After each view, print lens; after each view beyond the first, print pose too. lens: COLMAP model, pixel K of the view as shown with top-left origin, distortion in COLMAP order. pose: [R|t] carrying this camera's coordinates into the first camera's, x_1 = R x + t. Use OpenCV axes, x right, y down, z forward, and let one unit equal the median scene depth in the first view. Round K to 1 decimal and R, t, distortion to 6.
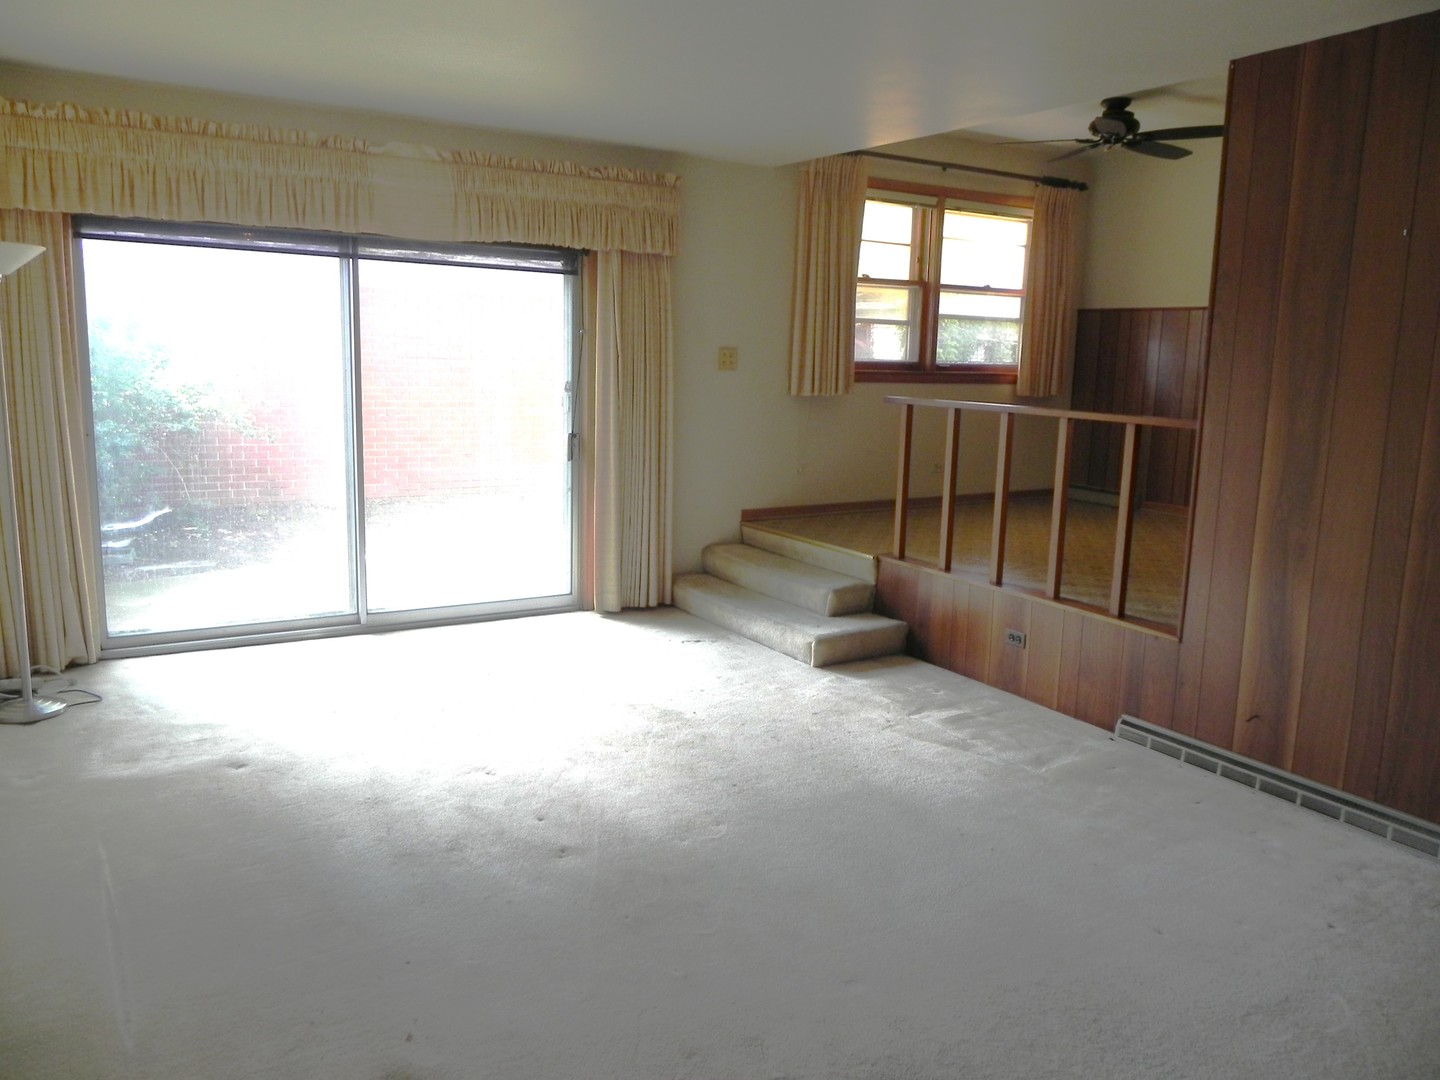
lens RADIAL K [[1082.1, 0, 716.8], [0, 1082.1, 540.0], [0, 0, 1]] dist [-0.012985, -0.000274]
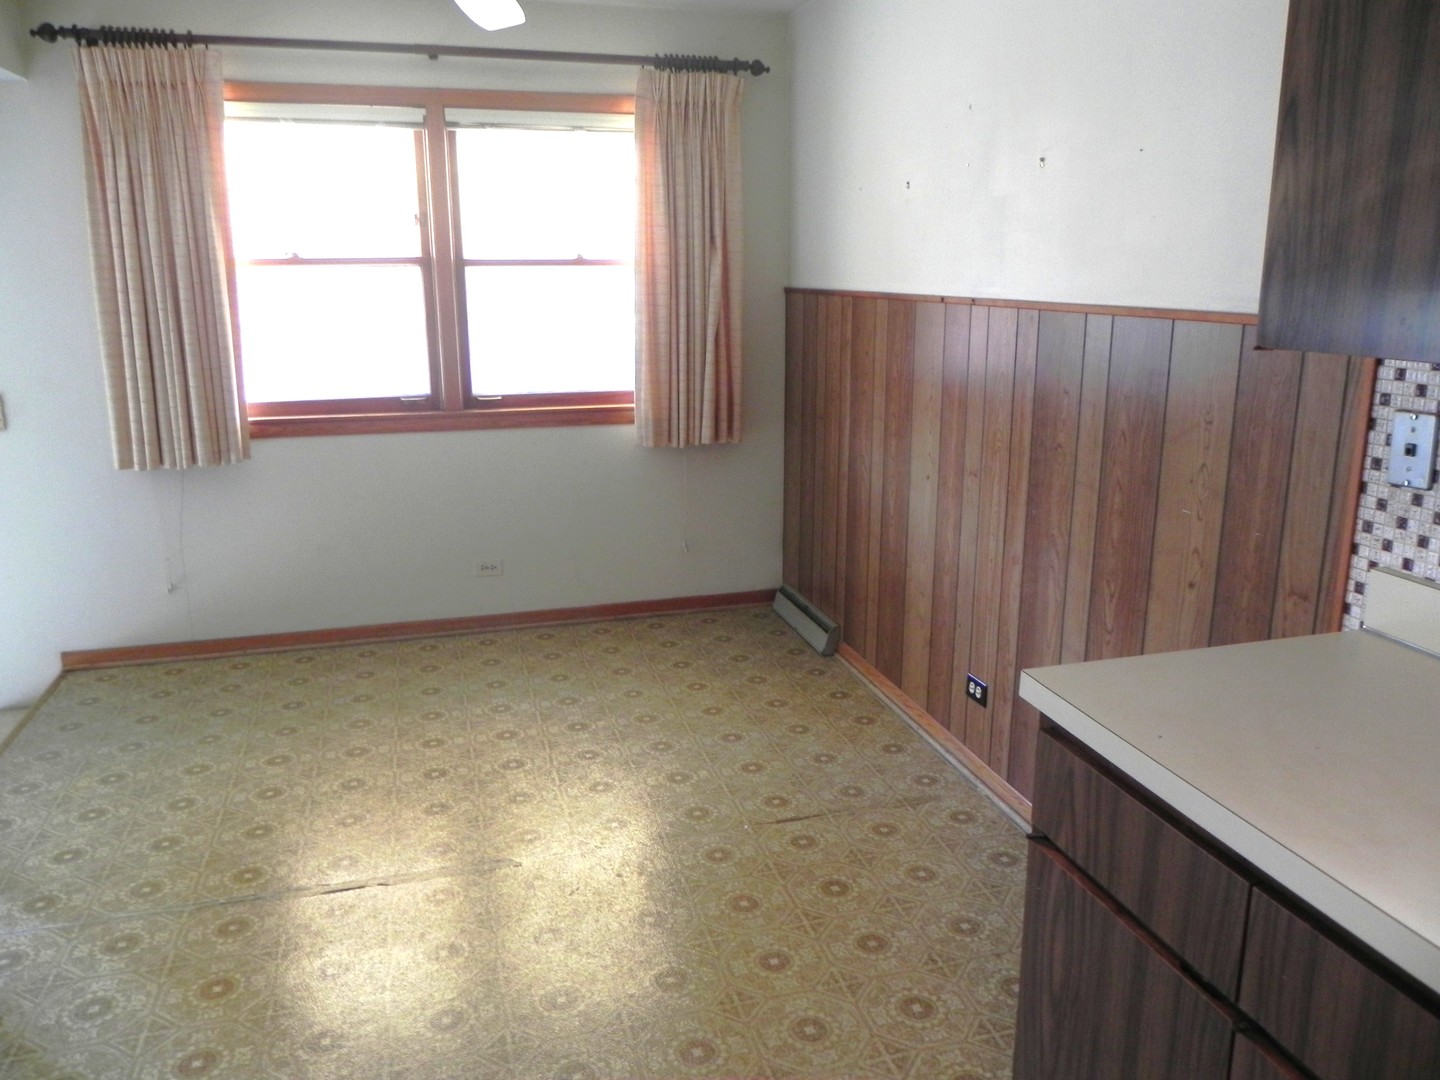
lens RADIAL K [[1082.1, 0, 727.1], [0, 1082.1, 527.8], [0, 0, 1]] dist [-0.012985, -0.000274]
pose [[0.963062, 0.031544, -0.267427, 0.495688], [-0.018497, 0.998519, 0.051168, -0.124120], [0.268645, -0.044331, 0.962219, 0.467741]]
